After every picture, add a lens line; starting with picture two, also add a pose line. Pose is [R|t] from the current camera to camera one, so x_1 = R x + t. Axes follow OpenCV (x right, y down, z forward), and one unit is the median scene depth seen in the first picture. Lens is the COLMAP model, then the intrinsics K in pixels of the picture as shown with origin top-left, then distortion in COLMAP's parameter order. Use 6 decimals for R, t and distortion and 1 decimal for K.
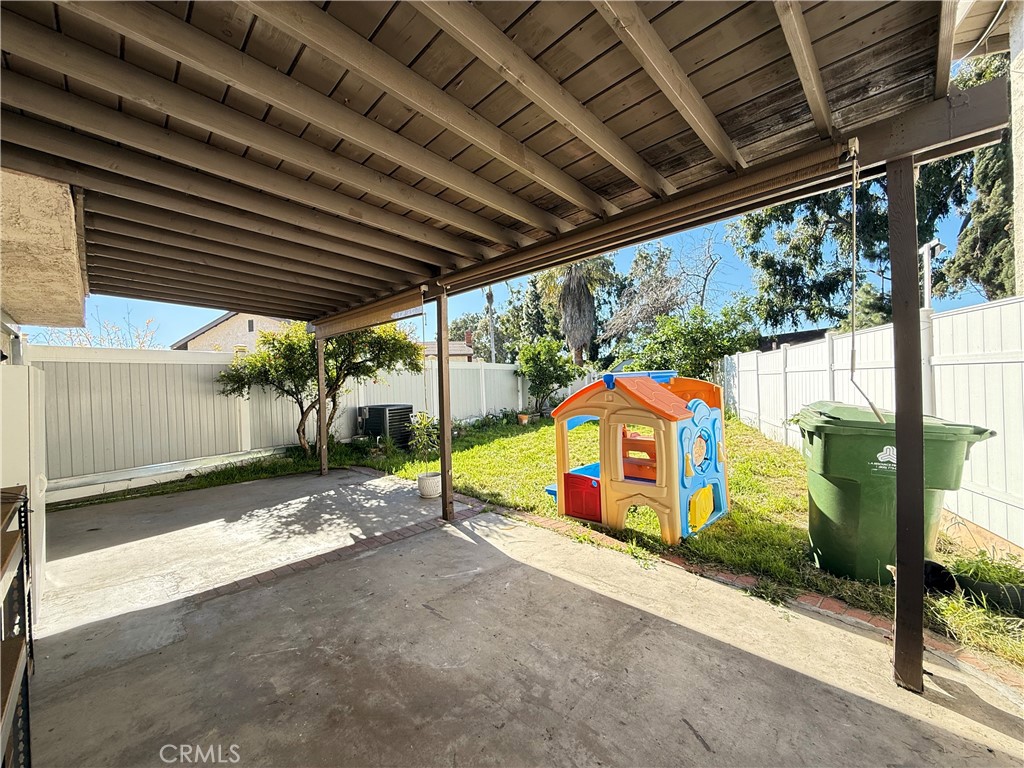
lens RADIAL K [[404.5, 0, 513.6], [0, 404.5, 387.7], [0, 0, 1]] dist [-0.003025, 0.000105]
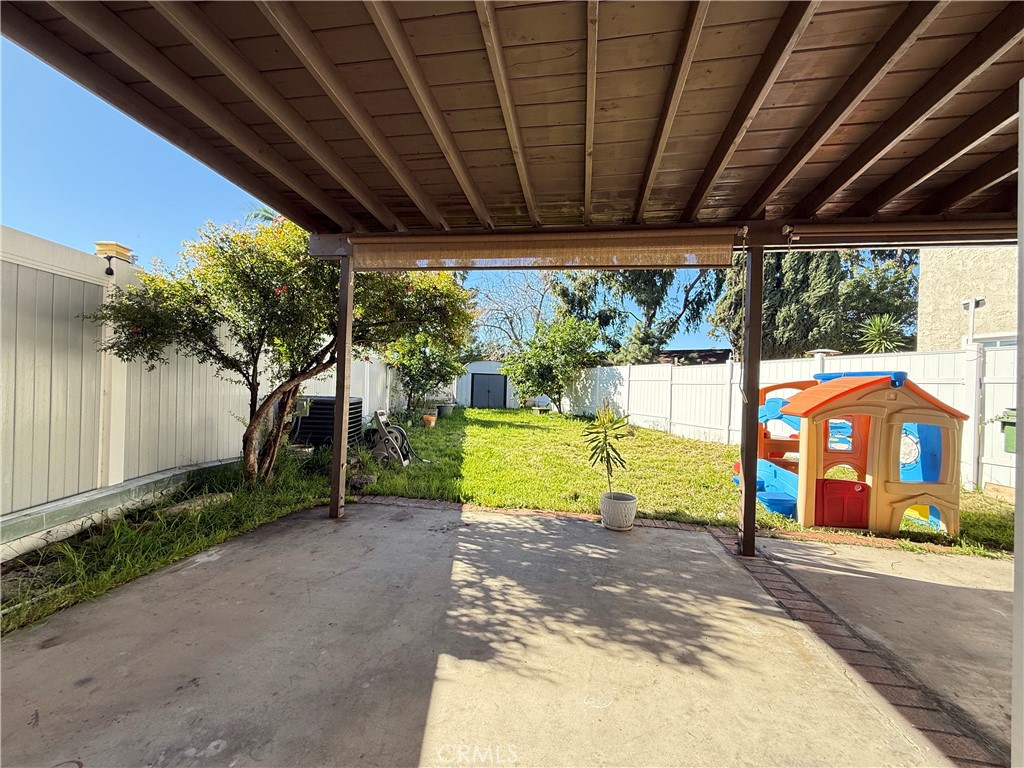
lens RADIAL K [[404.5, 0, 513.4], [0, 404.5, 383.5], [0, 0, 1]] dist [-0.003025, 0.000105]
pose [[0.817573, 0.061844, 0.572494, -0.937181], [-0.050587, 0.998086, -0.035576, 0.064968], [-0.573599, 0.000125, 0.819136, 0.643183]]
